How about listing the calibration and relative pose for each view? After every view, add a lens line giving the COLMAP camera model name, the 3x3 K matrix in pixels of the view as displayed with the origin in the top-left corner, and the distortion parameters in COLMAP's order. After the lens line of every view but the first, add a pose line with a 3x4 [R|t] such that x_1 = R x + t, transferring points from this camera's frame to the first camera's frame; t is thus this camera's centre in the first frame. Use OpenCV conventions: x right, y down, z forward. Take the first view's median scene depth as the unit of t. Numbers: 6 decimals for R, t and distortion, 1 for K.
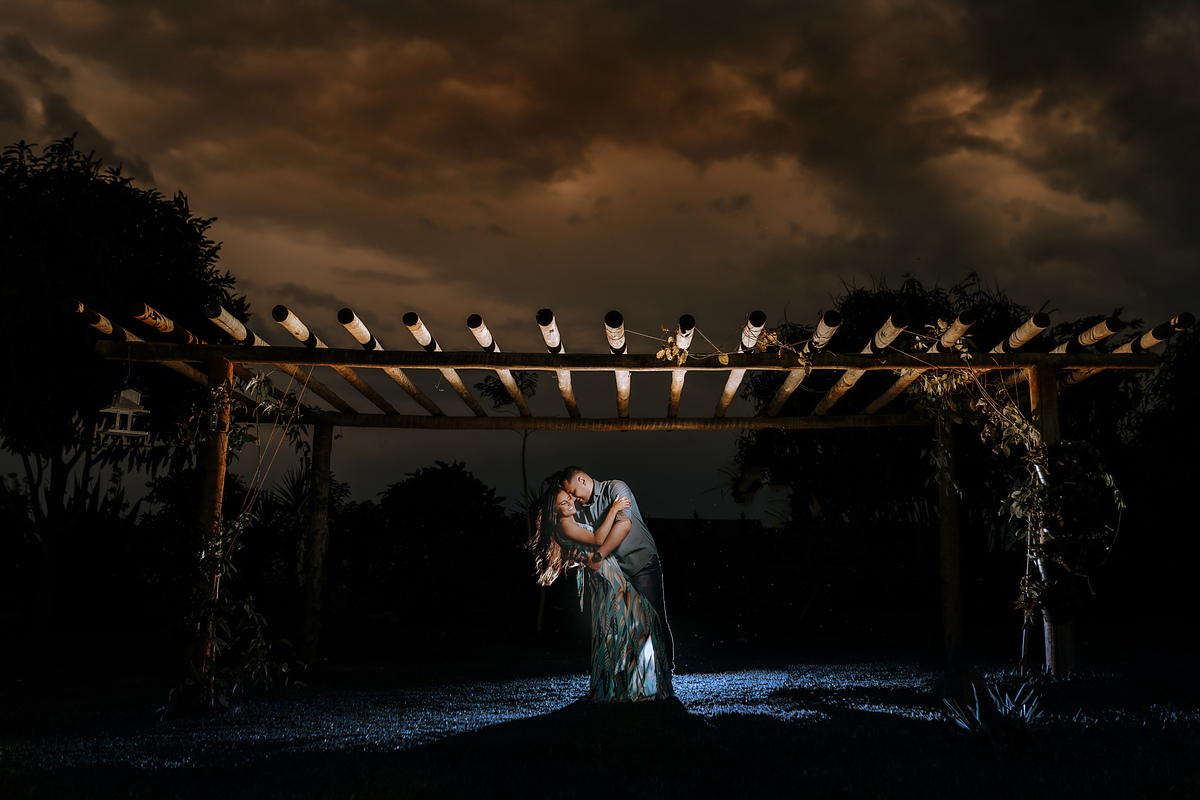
lens RADIAL K [[1258.5, 0, 600.0], [0, 1258.5, 398.4], [0, 0, 1]] dist [-0.026996, 0.000000]
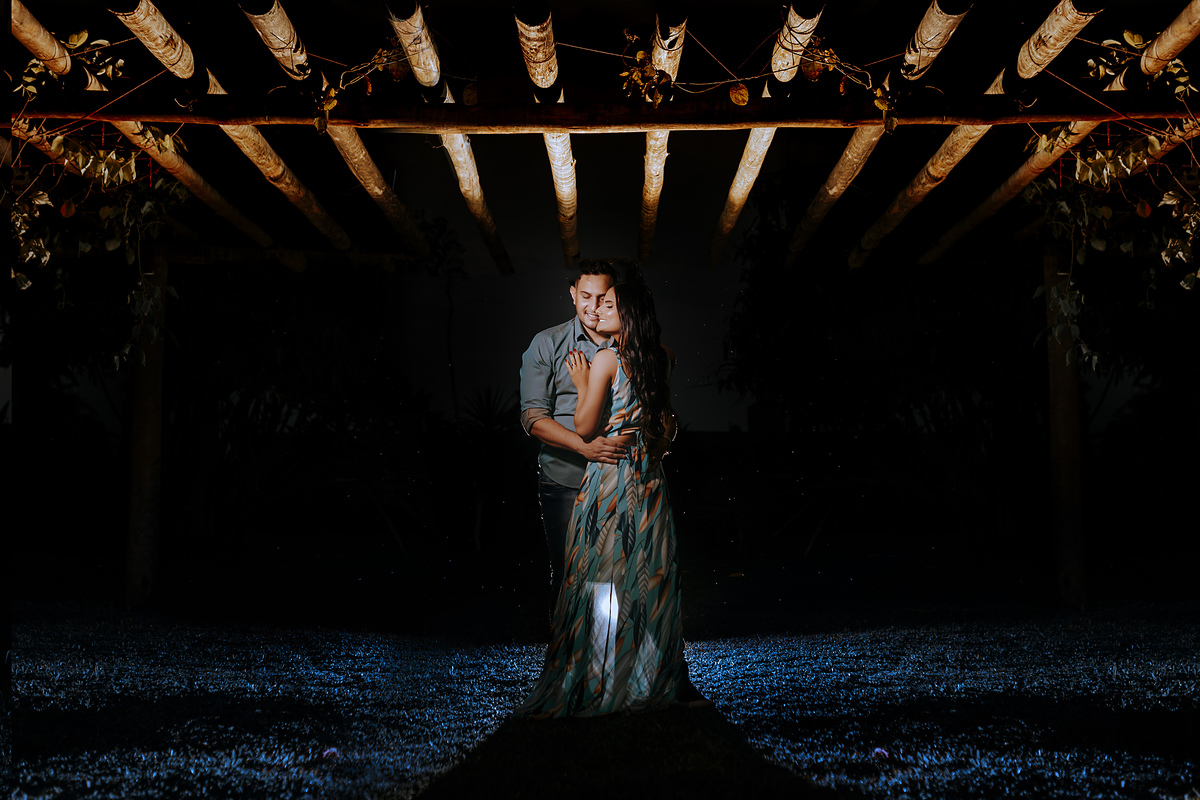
lens RADIAL K [[1258.5, 0, 599.6], [0, 1258.5, 400.9], [0, 0, 1]] dist [-0.026996, 0.000000]
pose [[0.999769, -0.003622, 0.021180, 0.025882], [0.002160, 0.997640, 0.068623, 0.060888], [-0.021379, -0.068562, 0.997418, 0.444591]]
